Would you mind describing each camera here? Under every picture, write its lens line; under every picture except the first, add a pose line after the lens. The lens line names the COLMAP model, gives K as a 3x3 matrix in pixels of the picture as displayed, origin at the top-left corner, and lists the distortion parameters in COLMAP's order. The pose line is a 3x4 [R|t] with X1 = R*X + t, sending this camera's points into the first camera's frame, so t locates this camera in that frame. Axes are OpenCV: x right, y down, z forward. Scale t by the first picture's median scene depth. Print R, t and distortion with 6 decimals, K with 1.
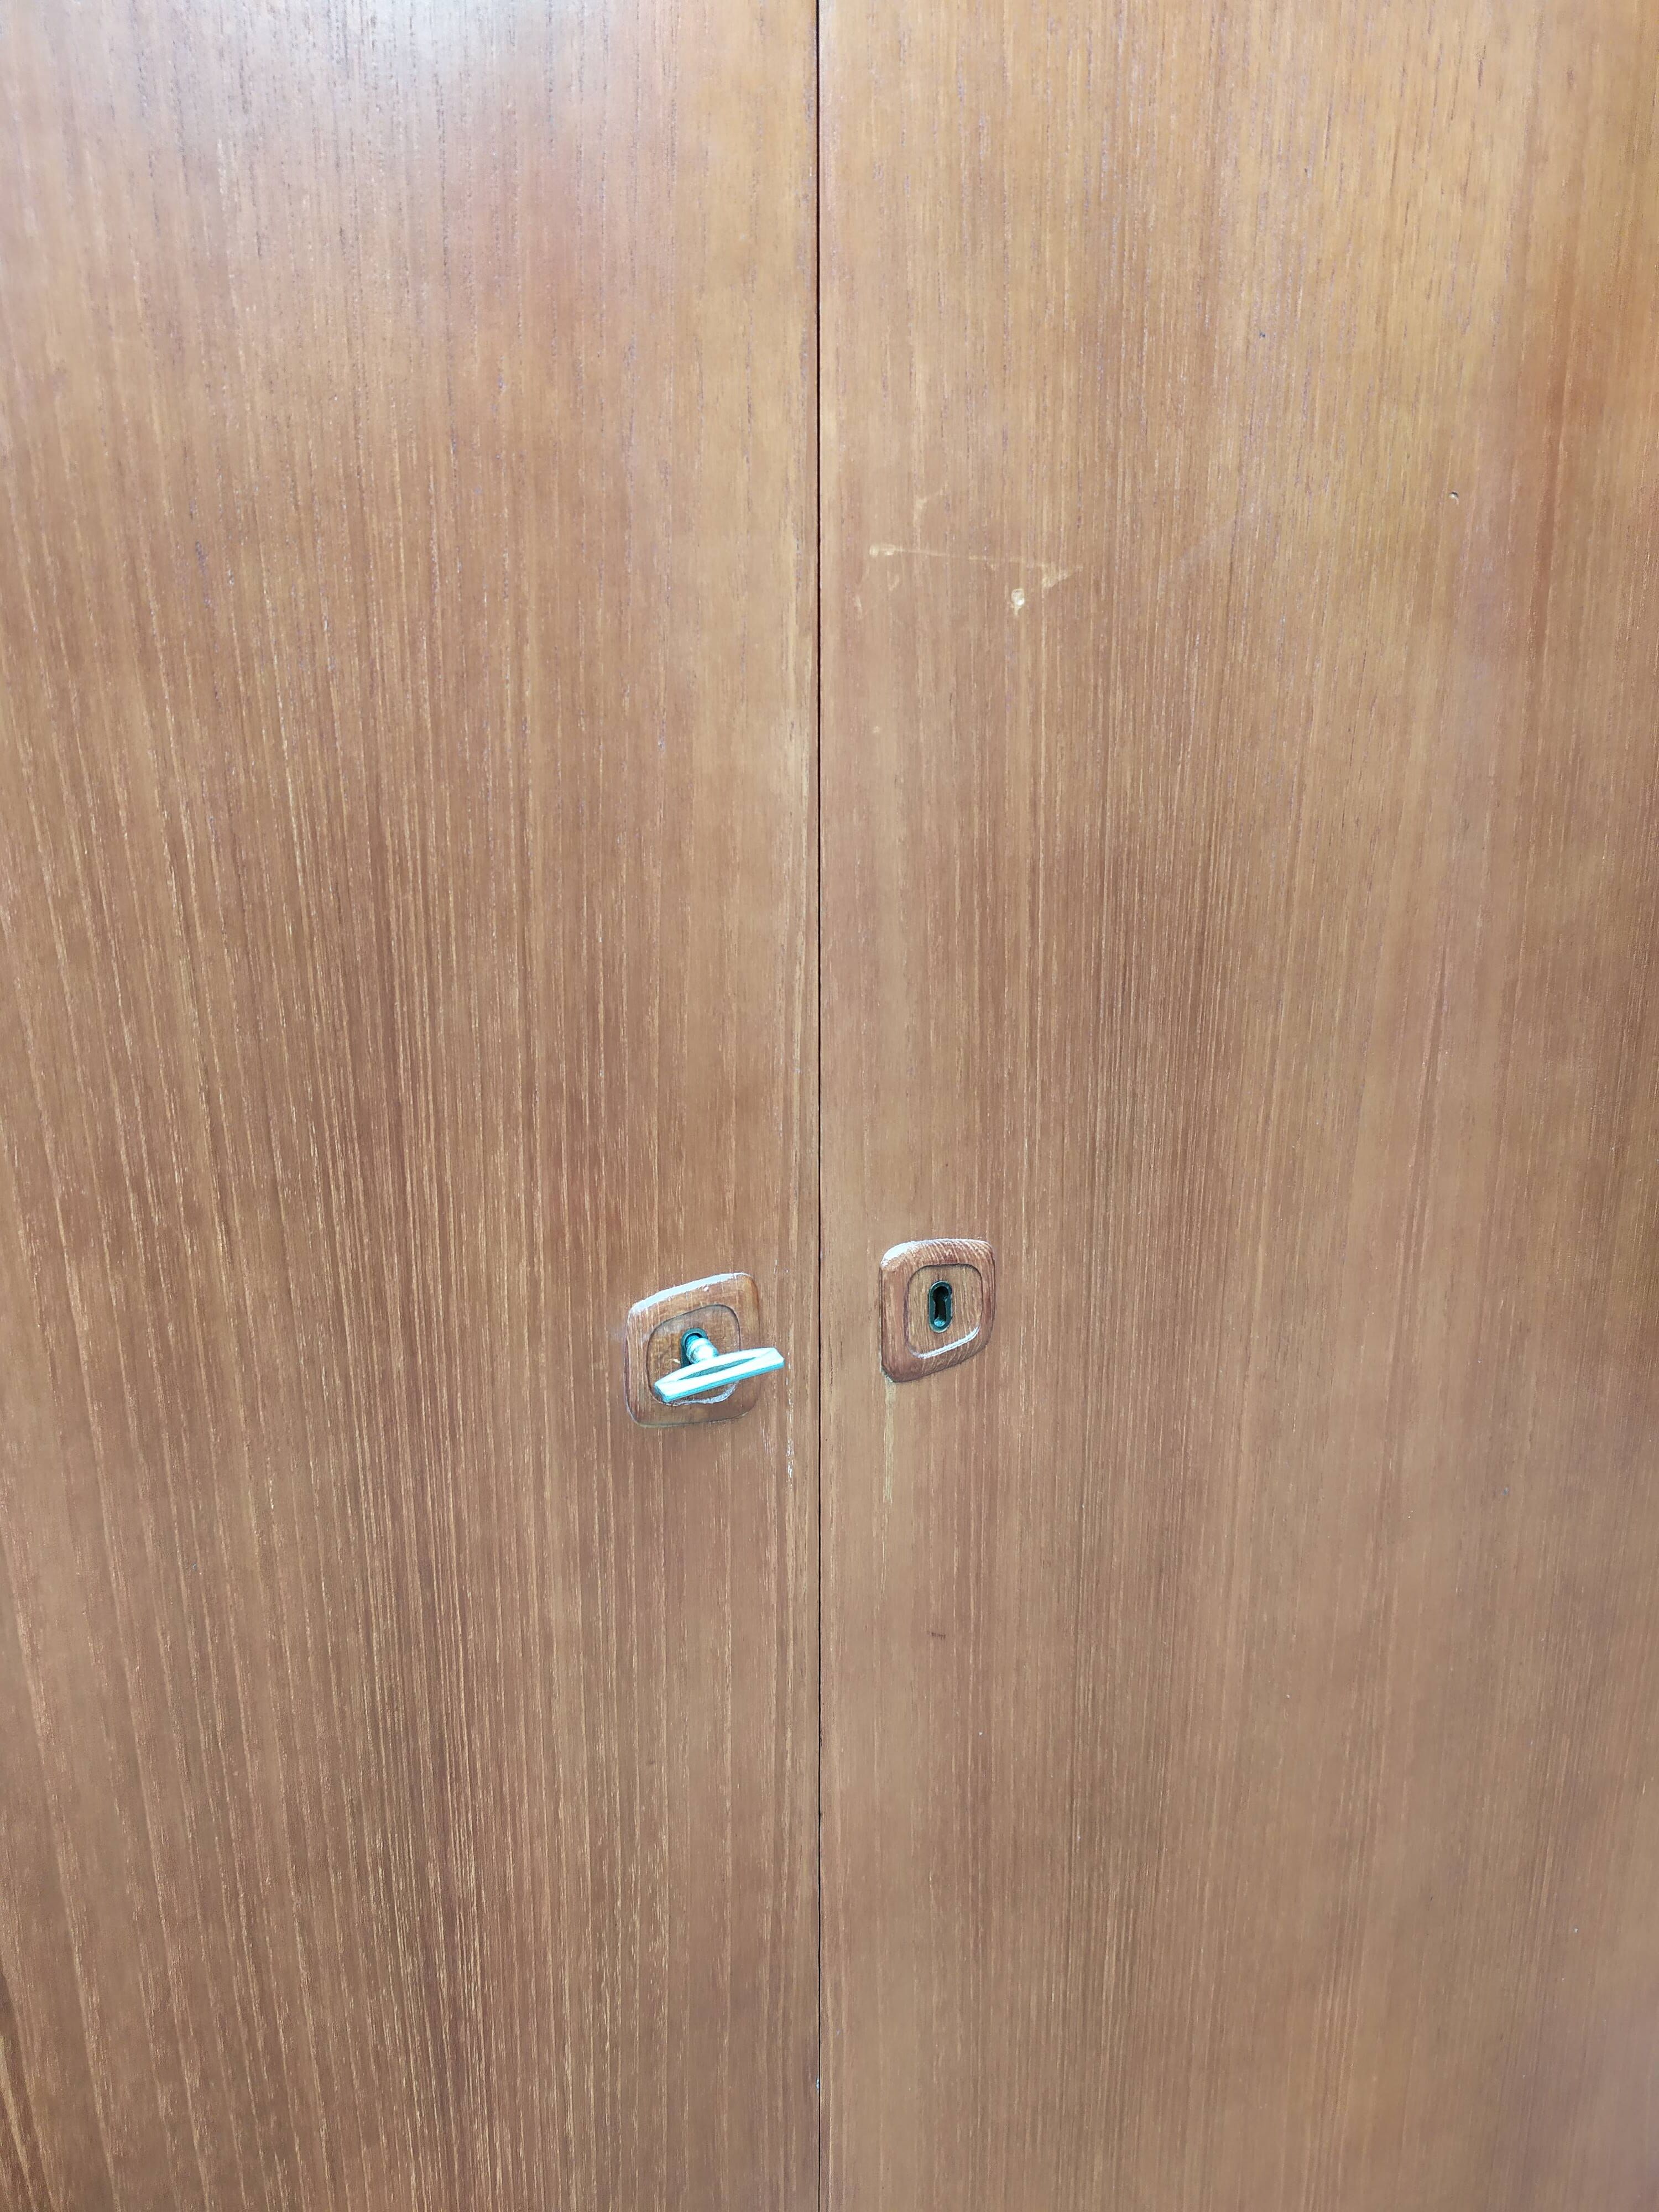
lens RADIAL K [[1670.8, 0, 799.0], [0, 1670.8, 1109.9], [0, 0, 1]] dist [0.051853, -0.051409]
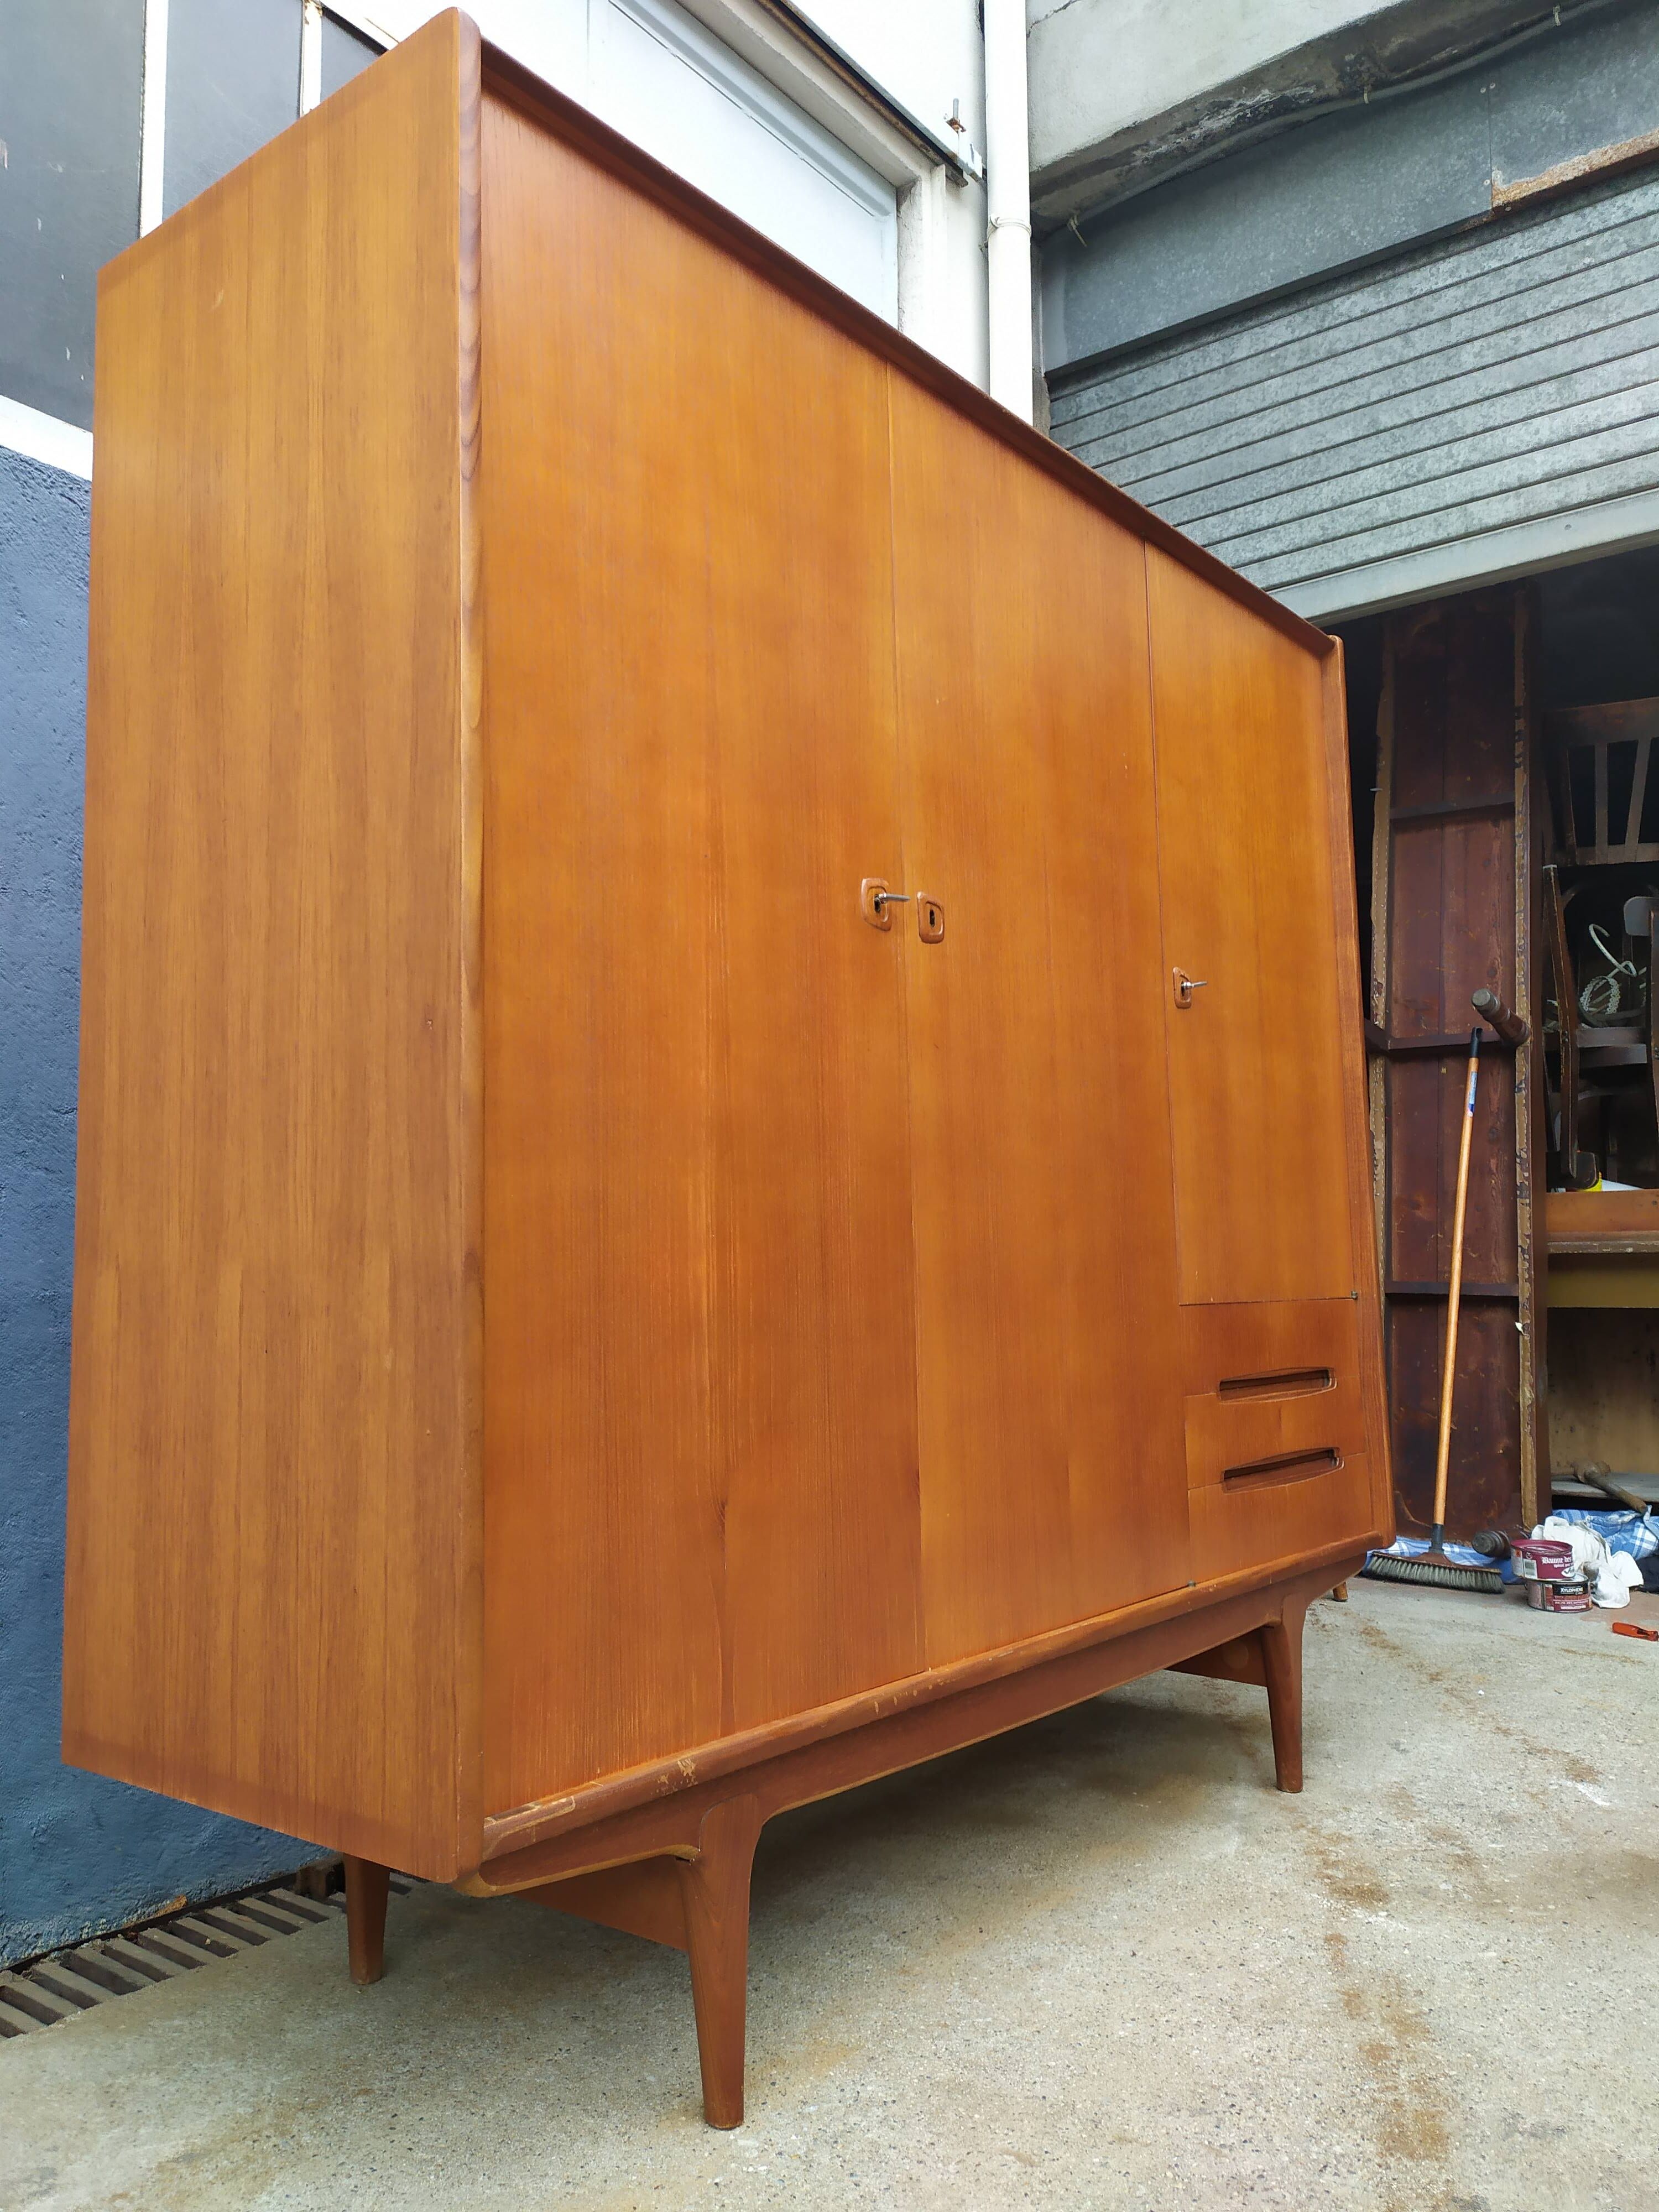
lens RADIAL K [[1695.4, 0, 805.2], [0, 1695.4, 1082.8], [0, 0, 1]] dist [0.045747, -0.046296]
pose [[0.916930, 0.028598, 0.398022, -1.297914], [0.127555, 0.924095, -0.360247, 1.432633], [-0.378113, 0.381091, 0.843682, -1.316969]]
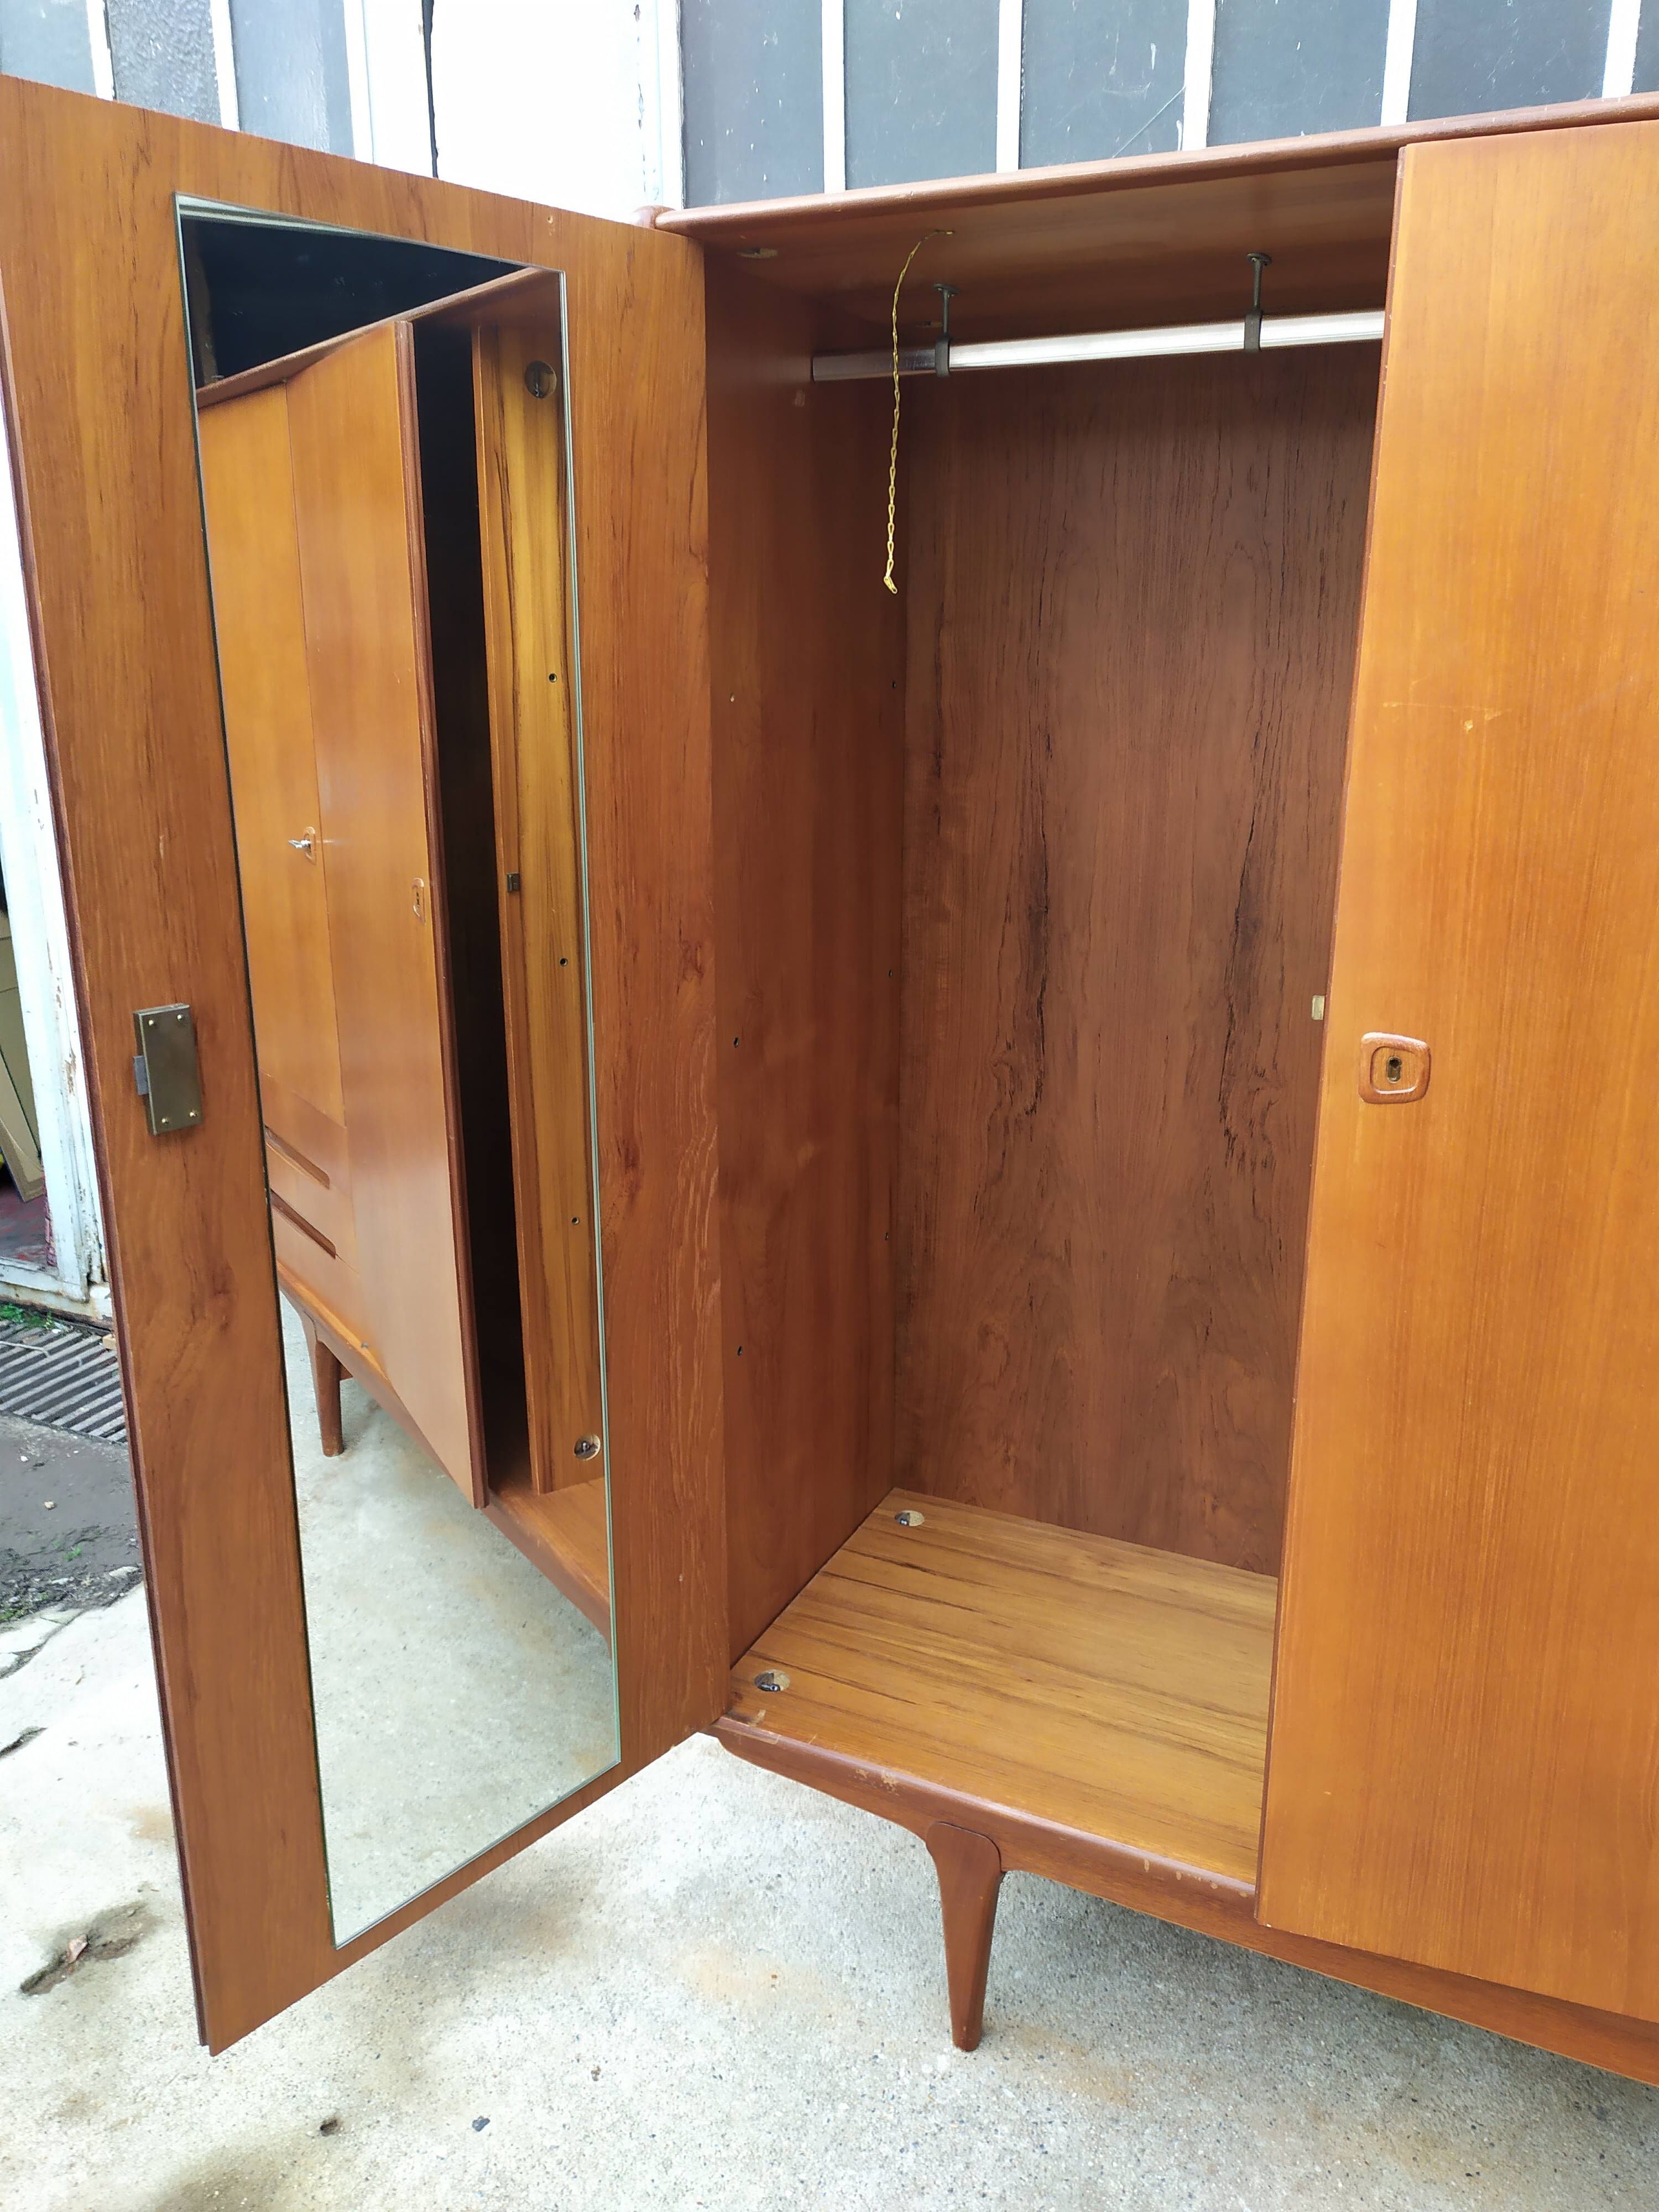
lens RADIAL K [[1670.8, 0, 804.8], [0, 1670.8, 1101.4], [0, 0, 1]] dist [0.051853, -0.051409]
pose [[0.601688, 0.218499, -0.768264, 1.270646], [-0.214824, 0.970683, 0.107823, 0.104940], [0.769300, 0.100166, 0.630987, -0.897701]]
